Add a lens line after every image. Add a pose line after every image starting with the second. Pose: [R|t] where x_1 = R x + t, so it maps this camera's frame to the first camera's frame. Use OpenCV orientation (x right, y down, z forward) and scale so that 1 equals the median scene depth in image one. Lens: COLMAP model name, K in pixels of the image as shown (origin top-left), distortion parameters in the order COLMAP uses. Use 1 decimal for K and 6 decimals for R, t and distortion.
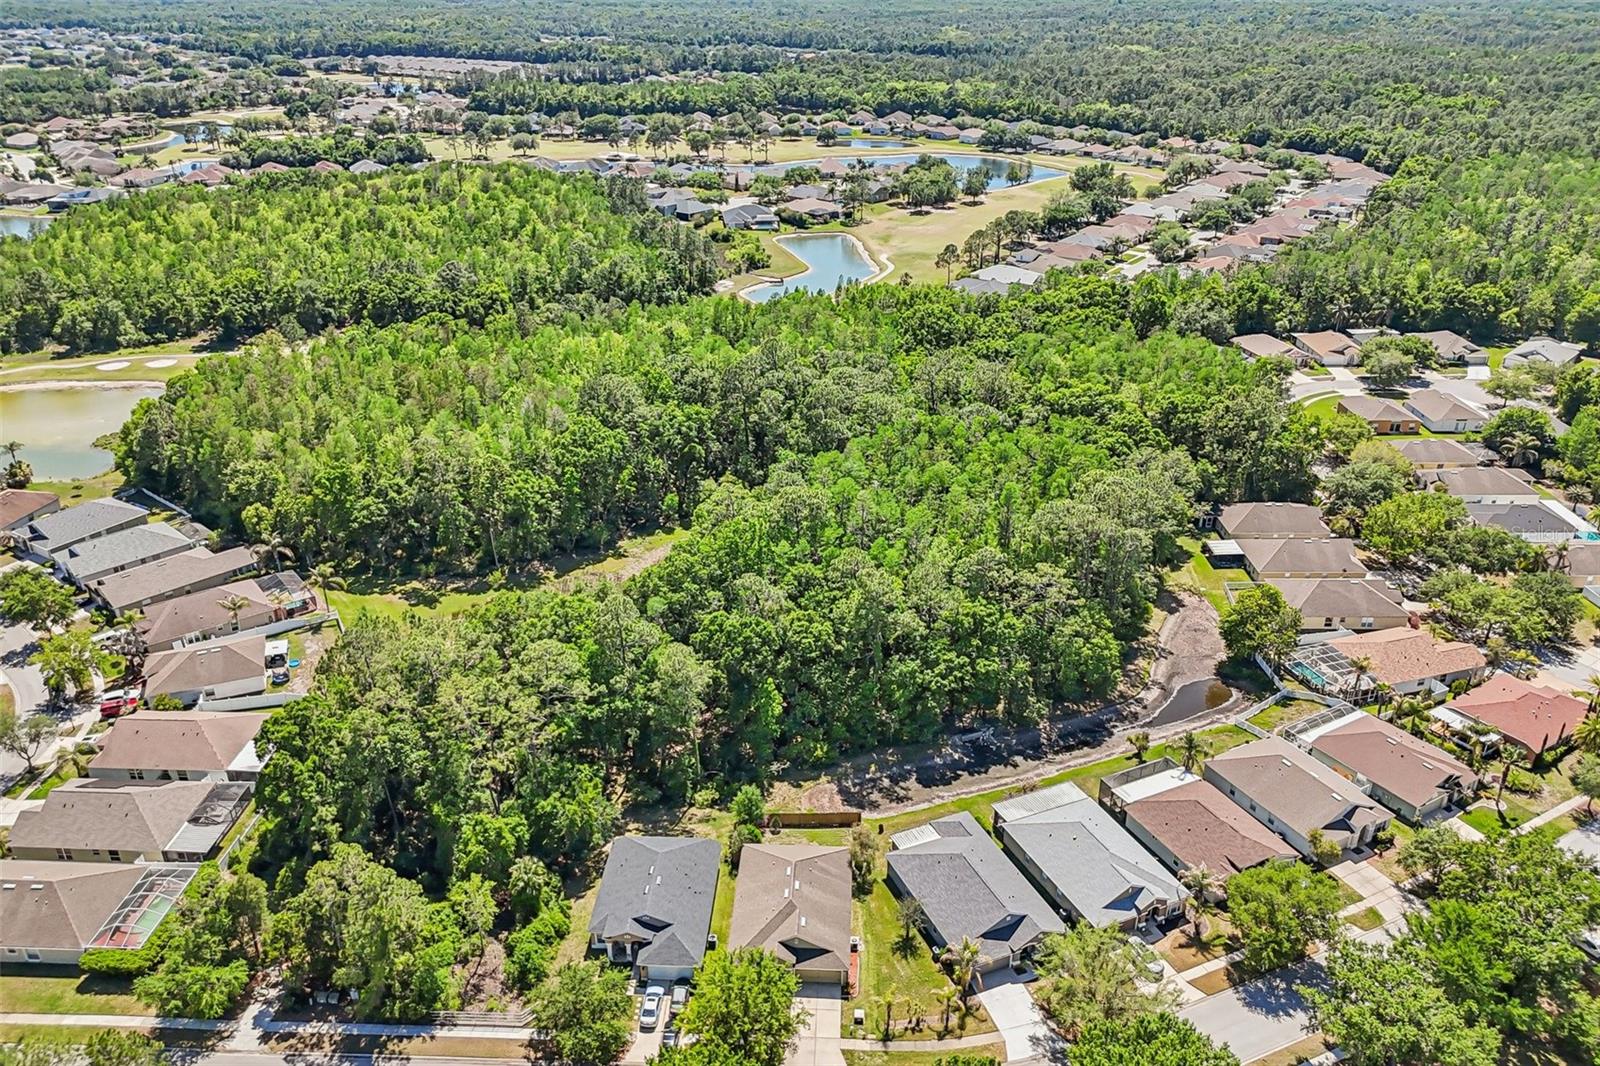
lens RADIAL K [[1184.2, 0, 794.2], [0, 1184.2, 521.3], [0, 0, 1]] dist [0.070002, -0.074018]
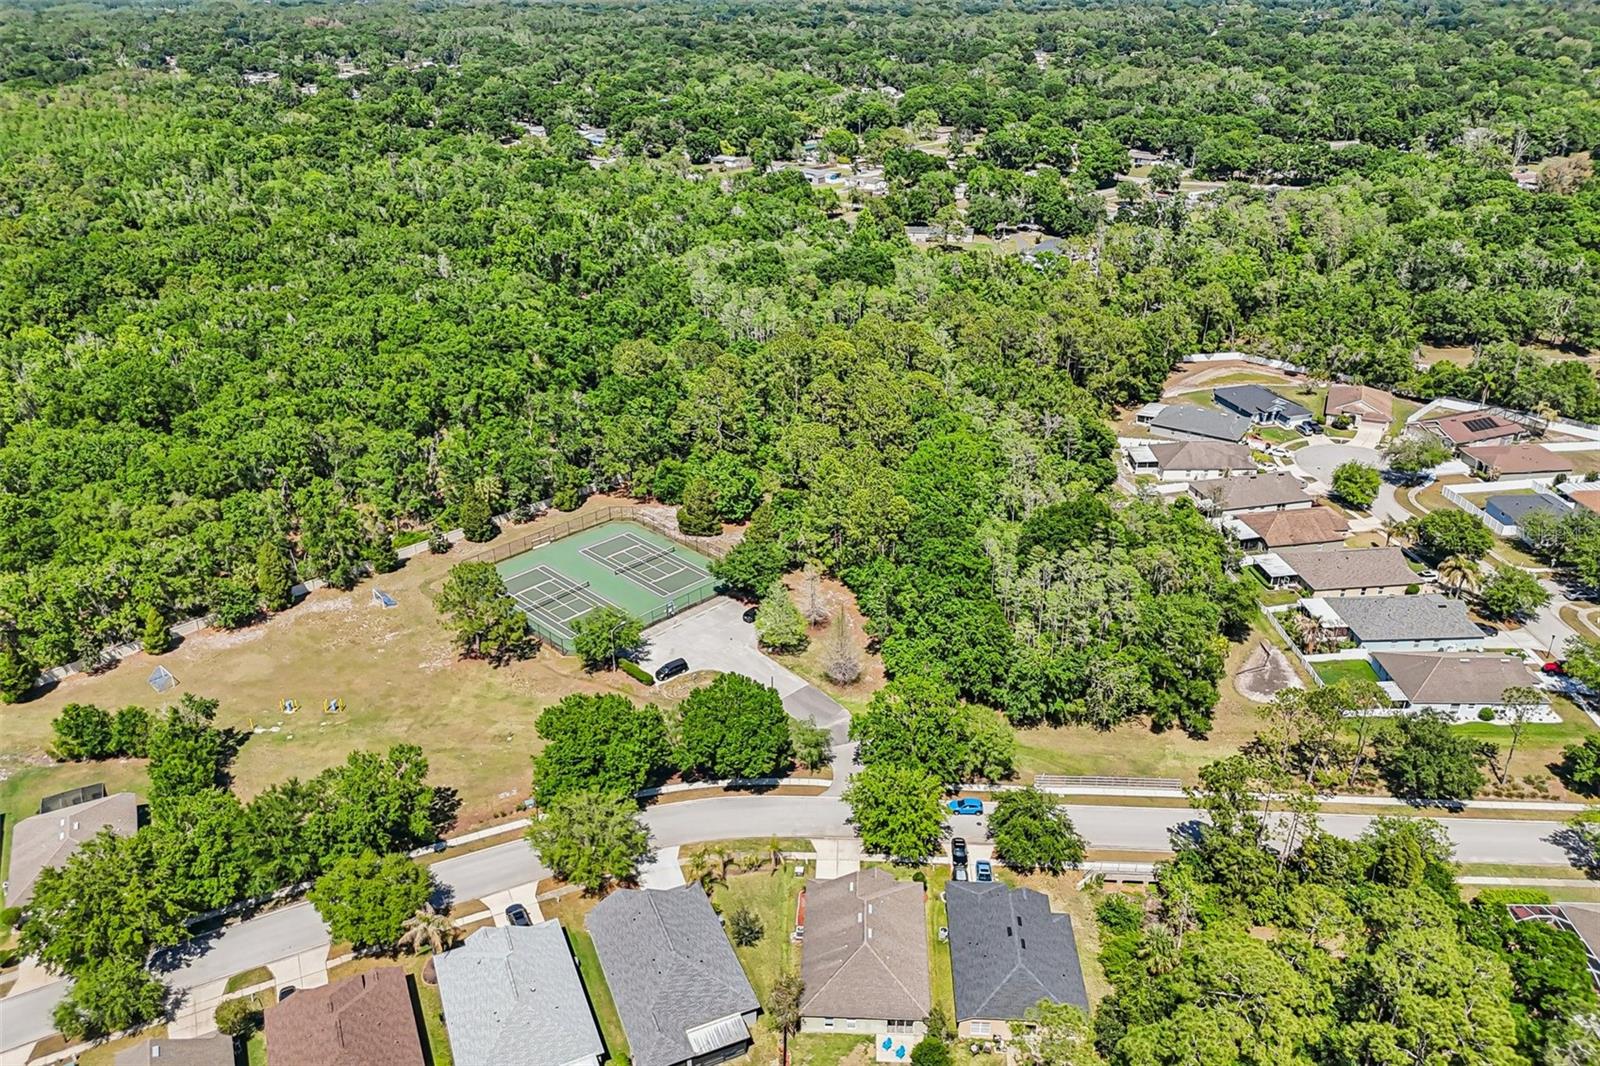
lens RADIAL K [[1184.2, 0, 797.5], [0, 1184.2, 523.7], [0, 0, 1]] dist [0.070002, -0.074018]
pose [[-0.999929, 0.010557, 0.005509, 0.027407], [0.010970, 0.636691, 0.771041, -0.394996], [0.004633, 0.771047, -0.636761, 0.861939]]
